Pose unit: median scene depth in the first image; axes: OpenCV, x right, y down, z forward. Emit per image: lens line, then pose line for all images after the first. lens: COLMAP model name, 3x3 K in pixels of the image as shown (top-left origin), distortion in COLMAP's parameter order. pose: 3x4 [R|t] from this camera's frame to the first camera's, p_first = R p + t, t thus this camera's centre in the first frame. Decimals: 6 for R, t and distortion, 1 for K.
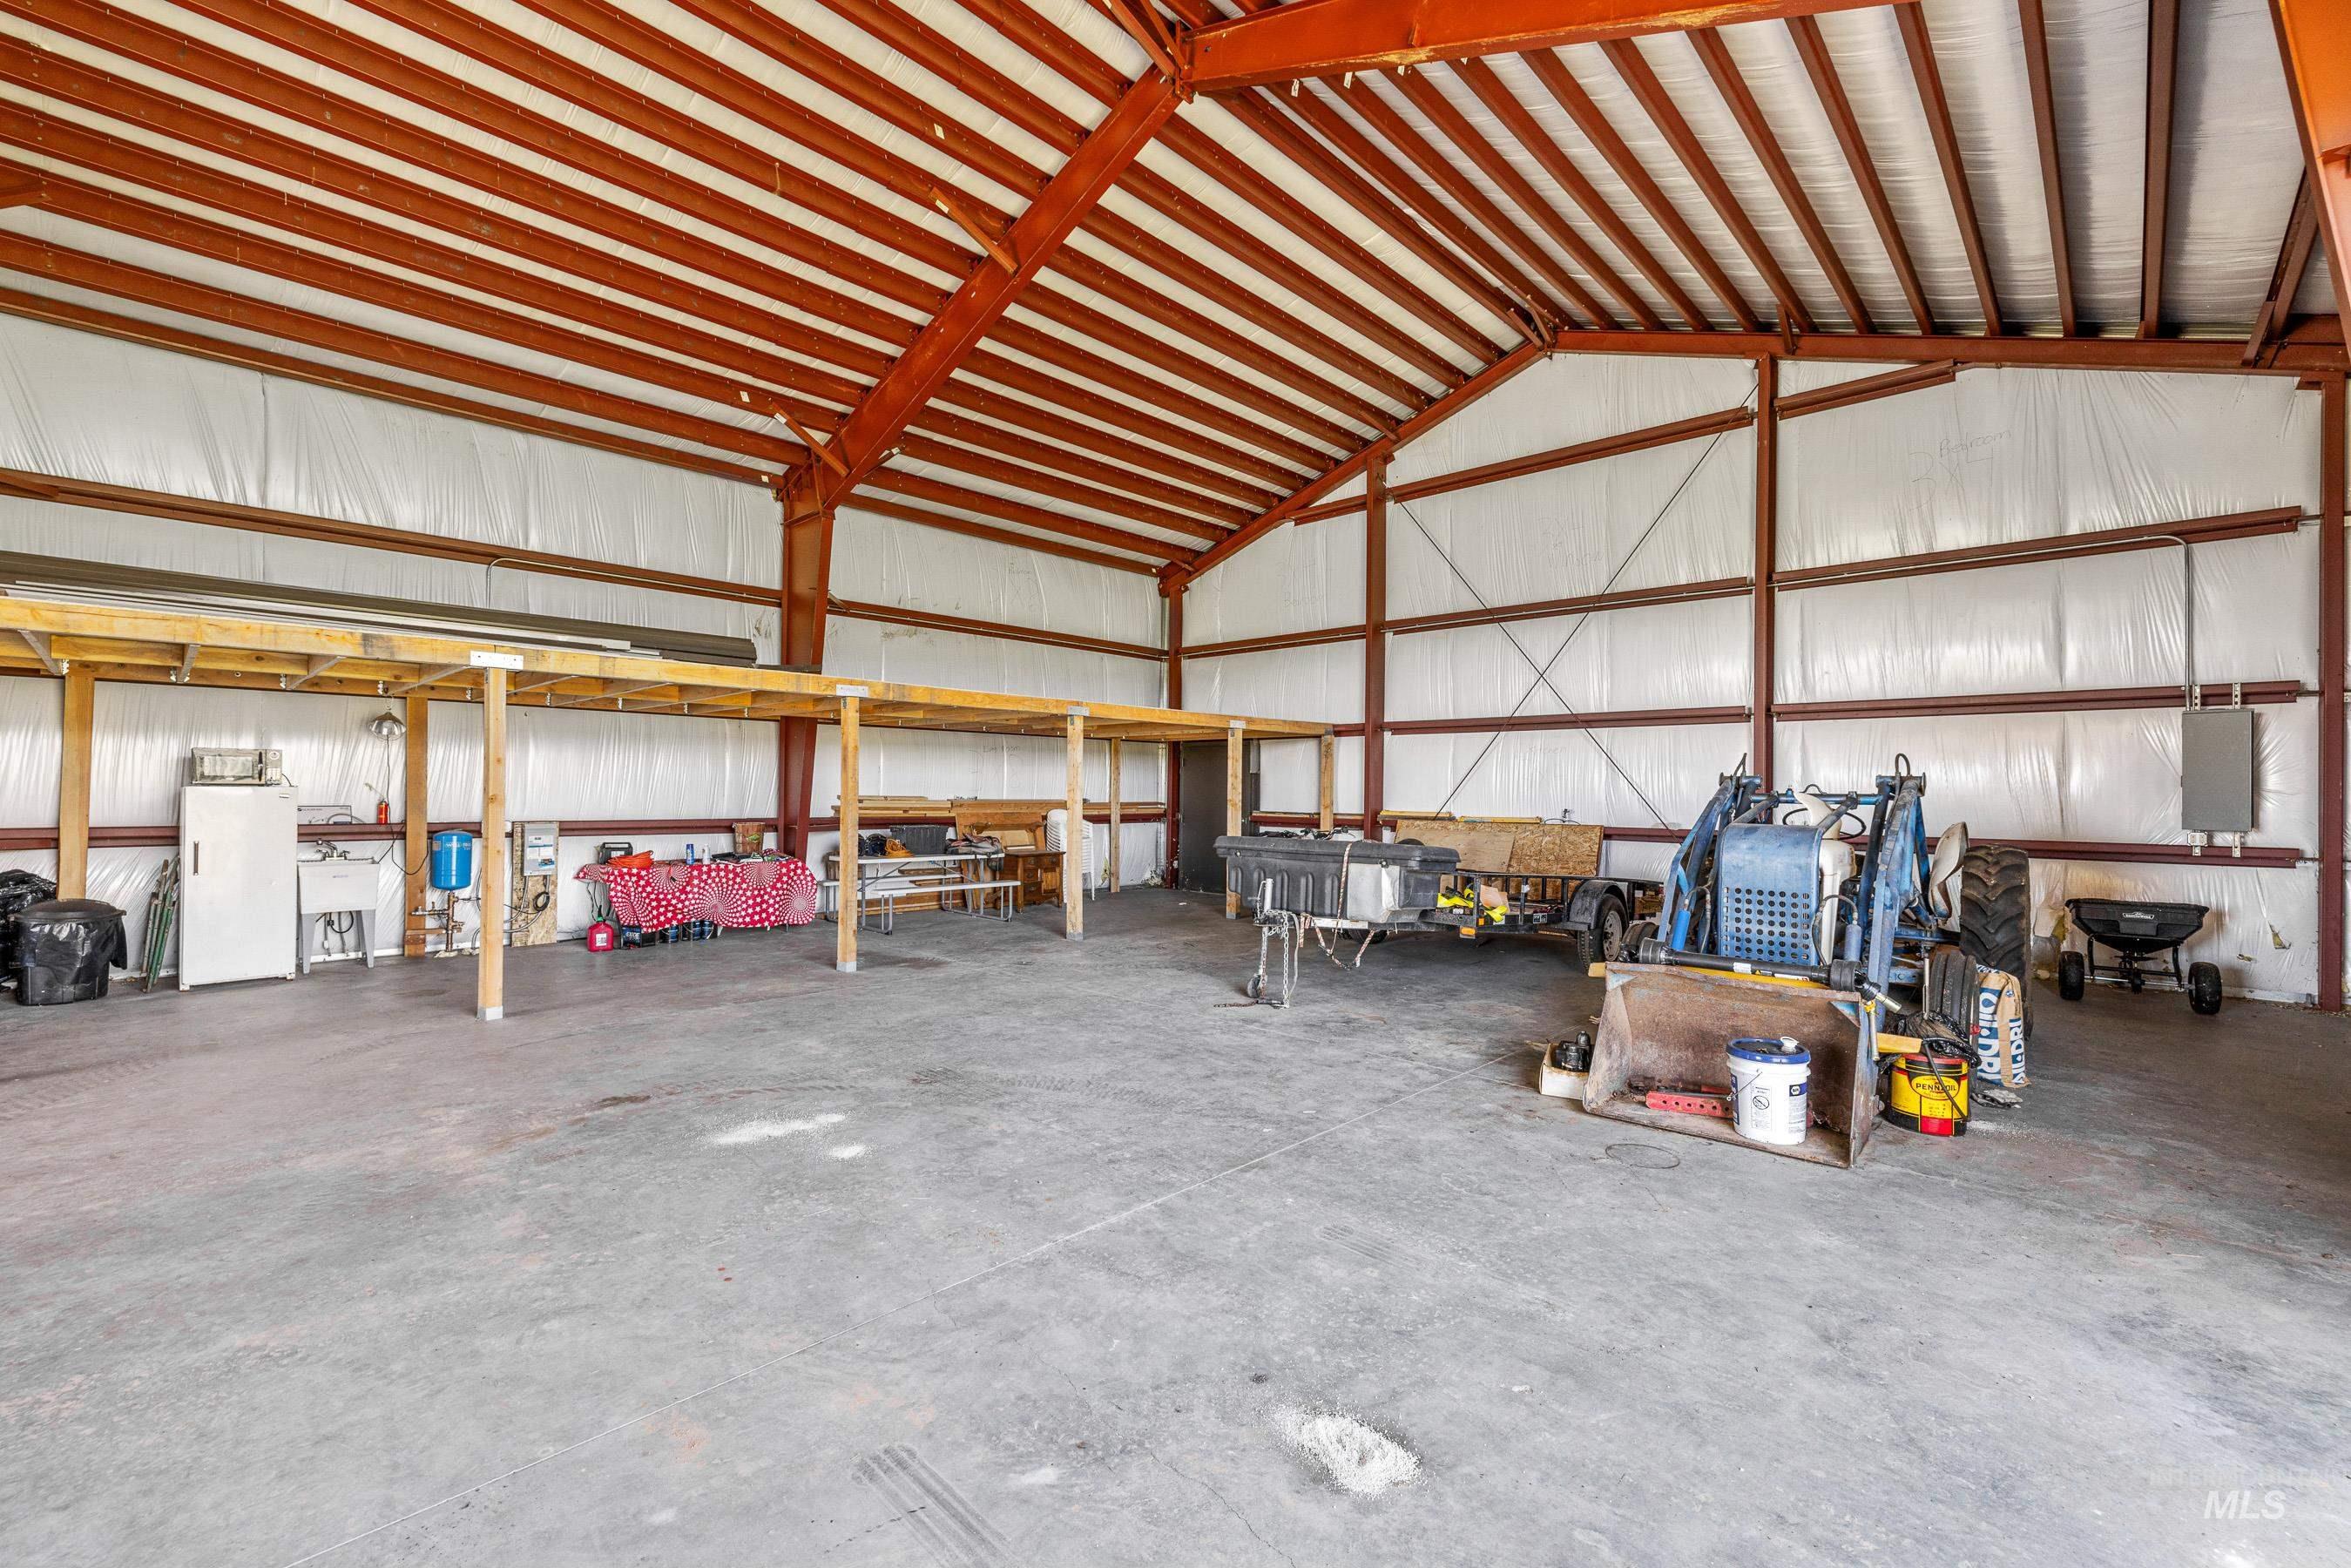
lens RADIAL K [[999.7, 0, 1156.2], [0, 999.7, 776.2], [0, 0, 1]] dist [0.000097, 0.001253]
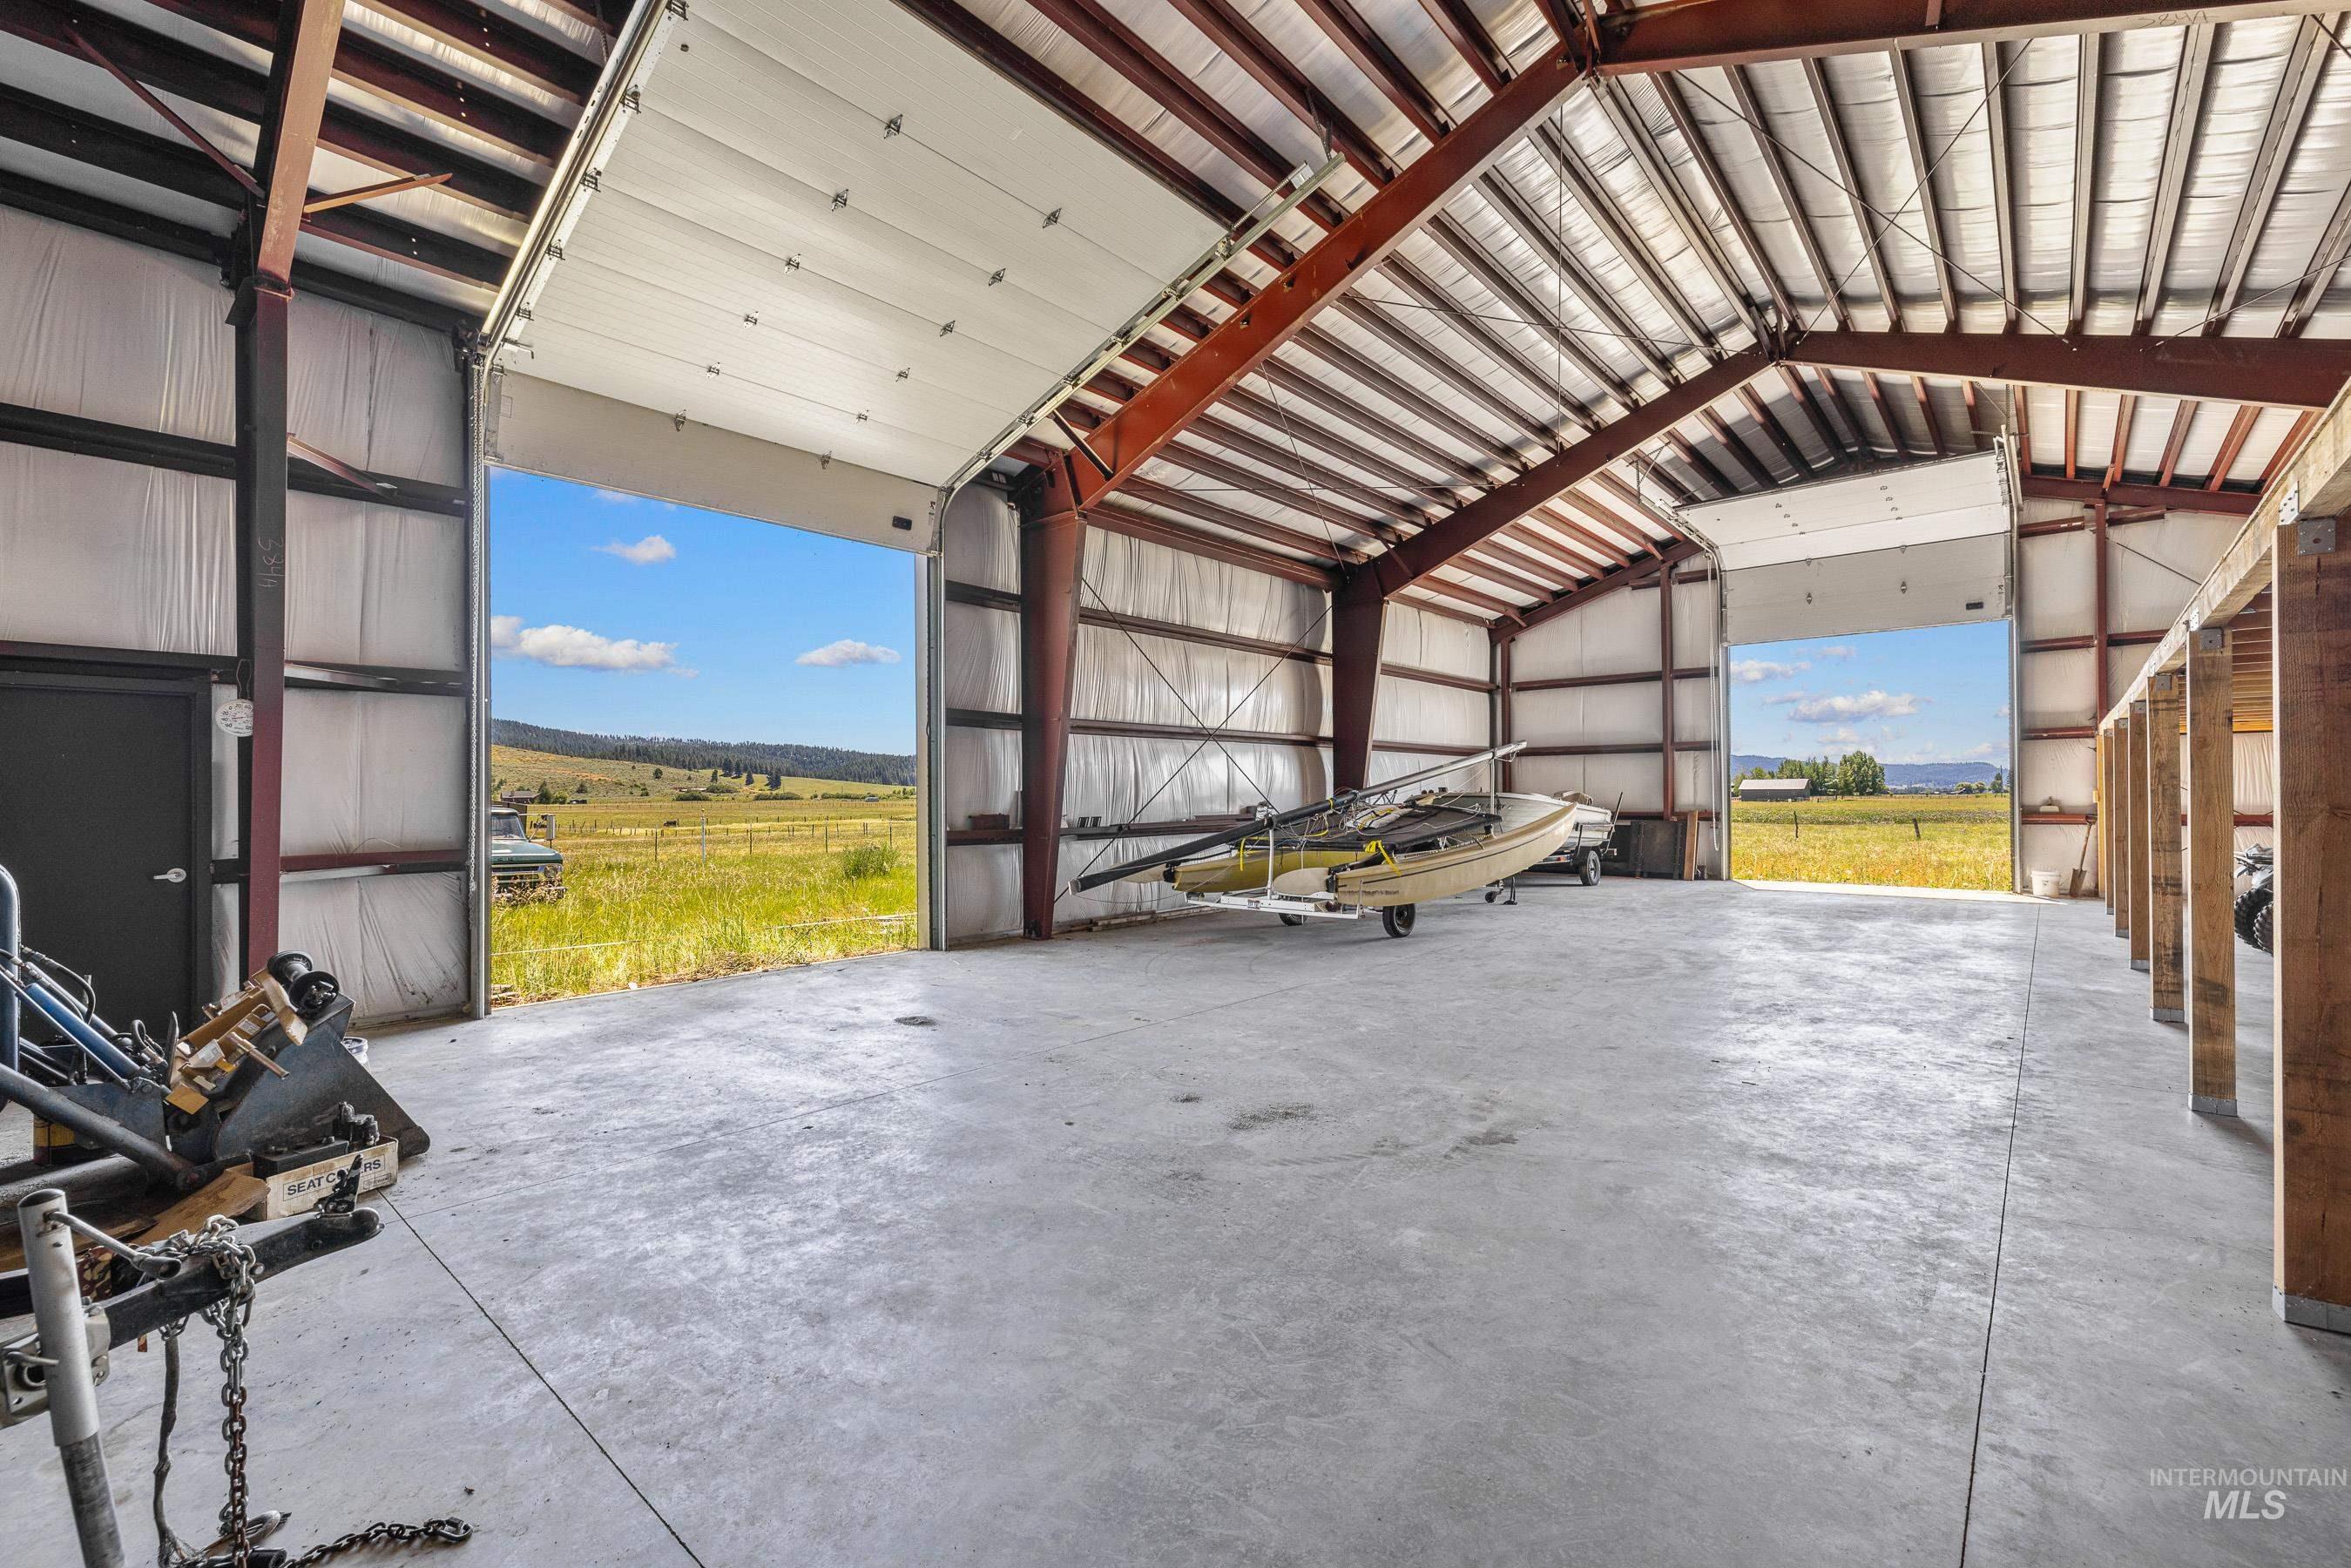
lens RADIAL K [[999.7, 0, 1163.4], [0, 999.7, 790.9], [0, 0, 1]] dist [0.000097, 0.001253]
pose [[-0.999017, -0.003516, -0.044200, -0.154047], [-0.002628, 0.999794, -0.020139, 0.019620], [0.044262, -0.020003, -0.998820, 1.530380]]
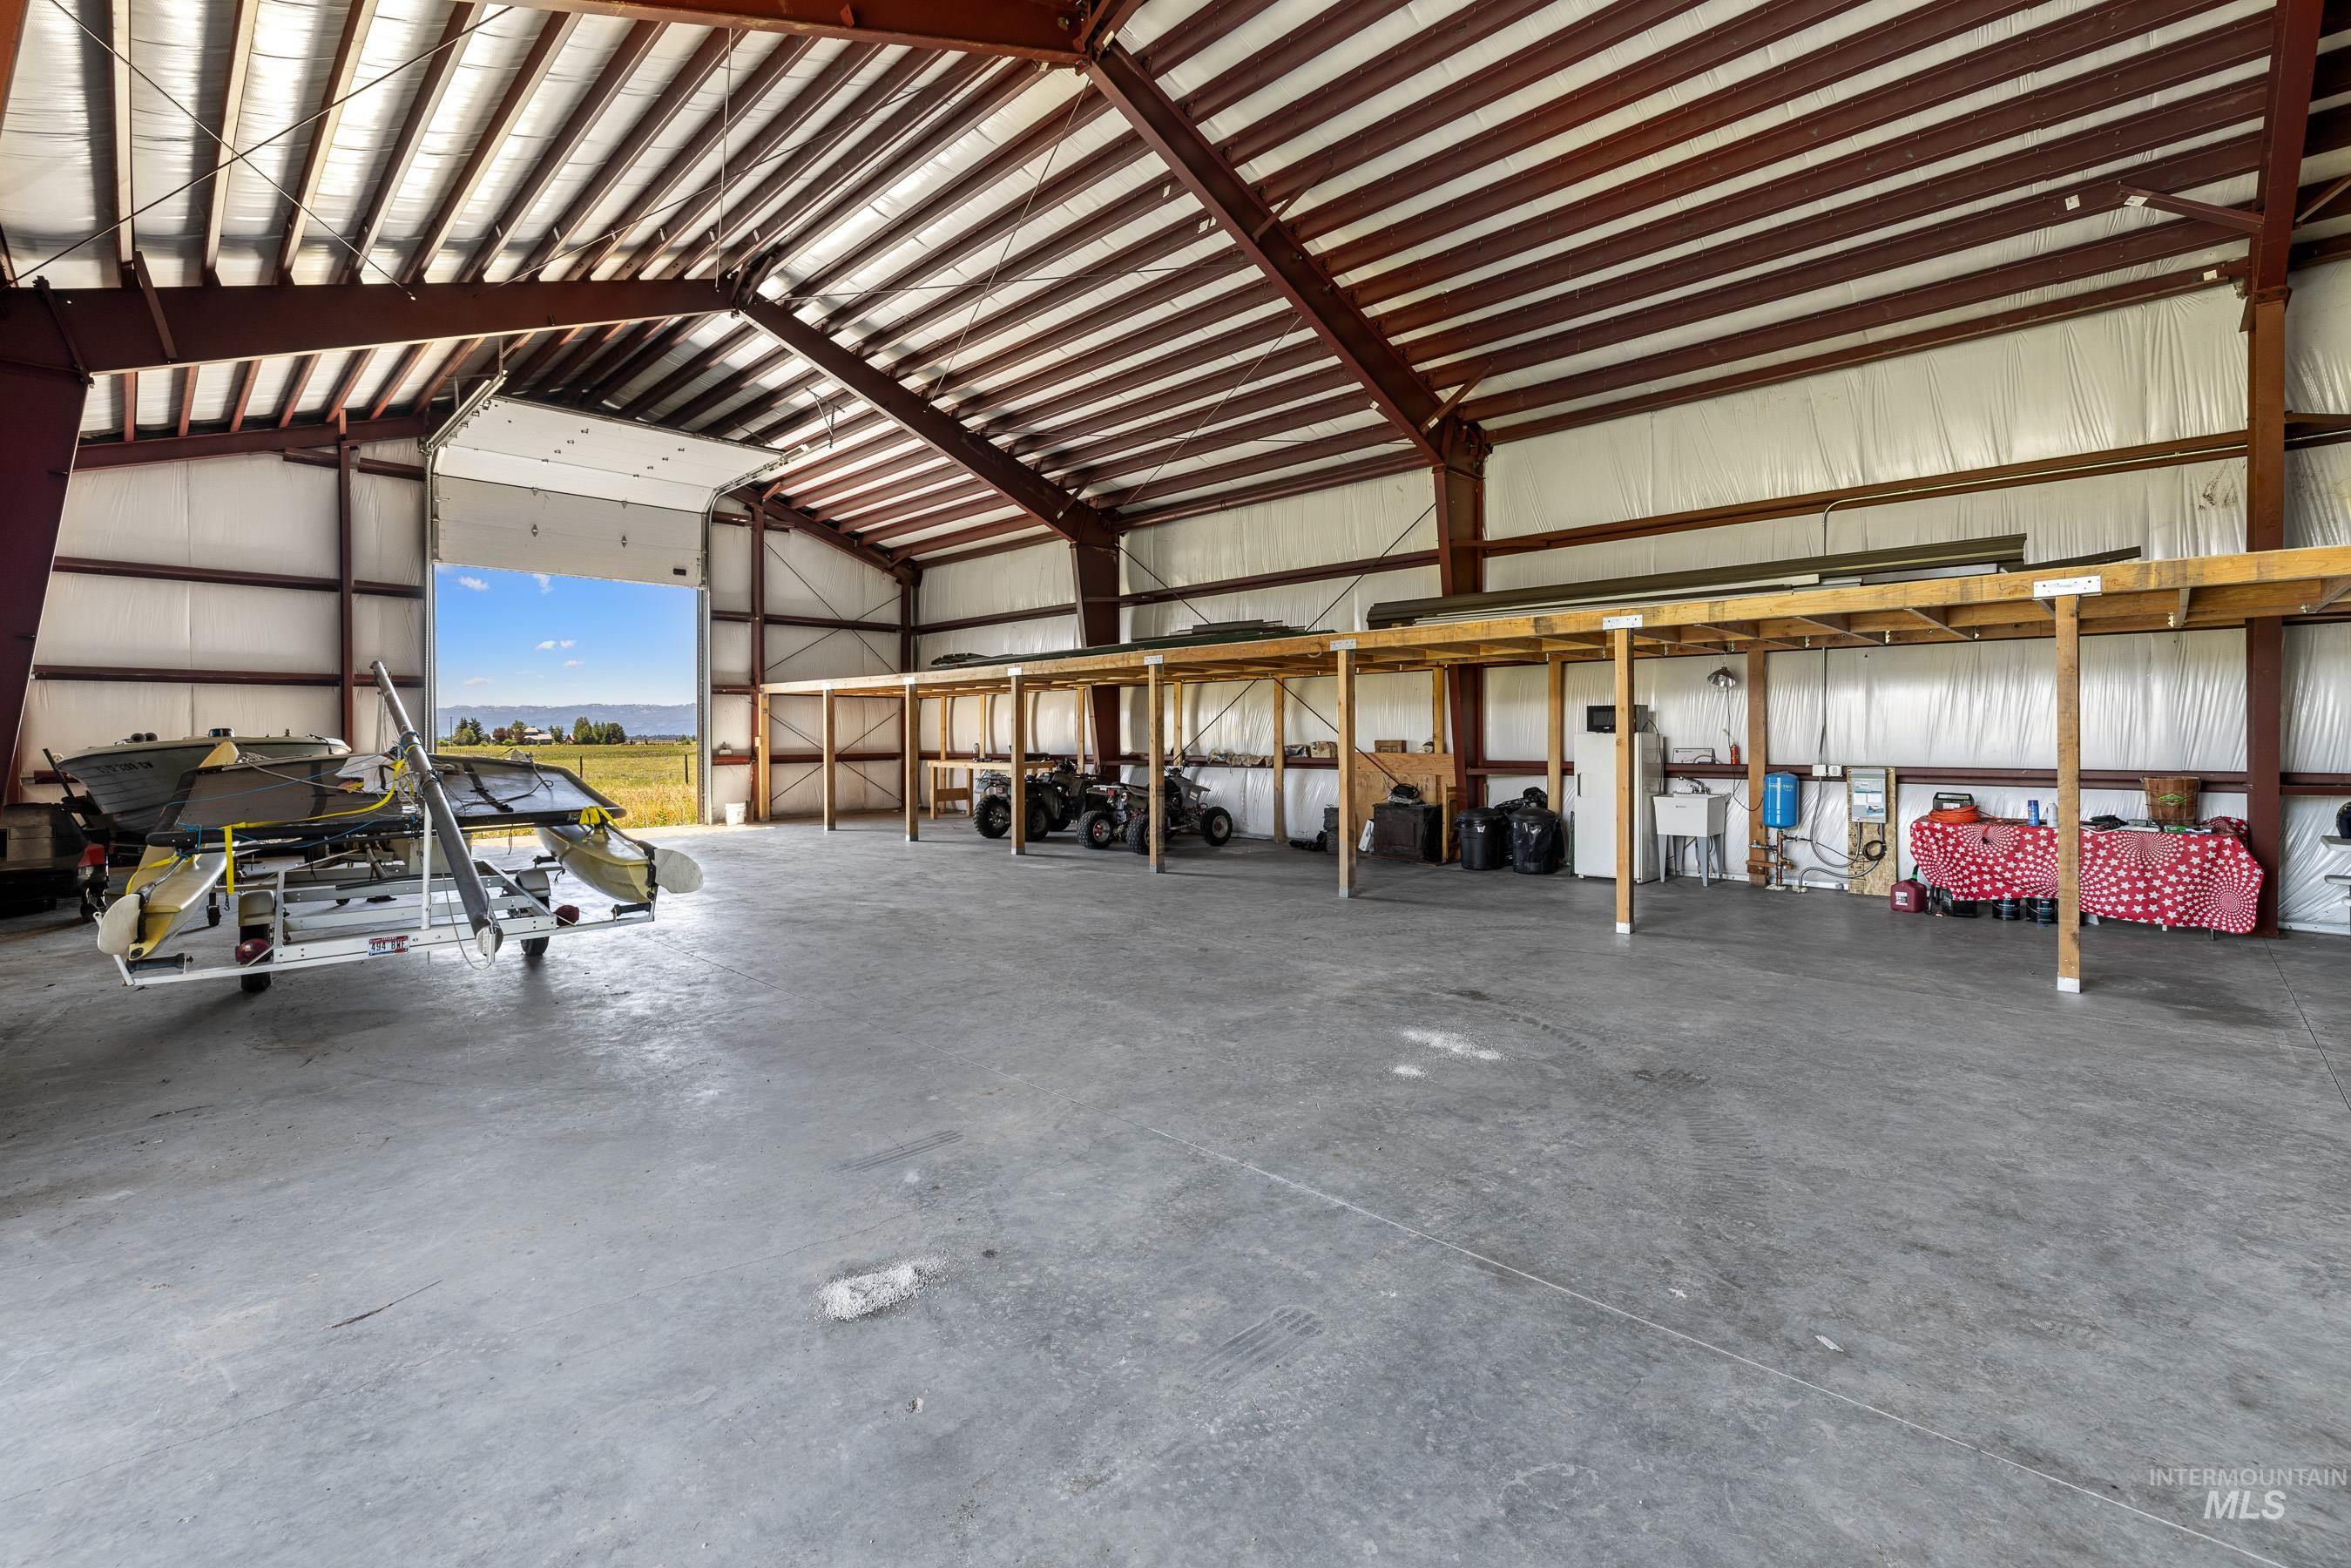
lens RADIAL K [[999.7, 0, 1186.6], [0, 999.7, 744.6], [0, 0, 1]] dist [0.000097, 0.001253]
pose [[0.004653, 0.001973, -0.999987, 0.530354], [0.021970, 0.999756, 0.002075, 0.011785], [0.999748, -0.021980, 0.004608, 0.527558]]
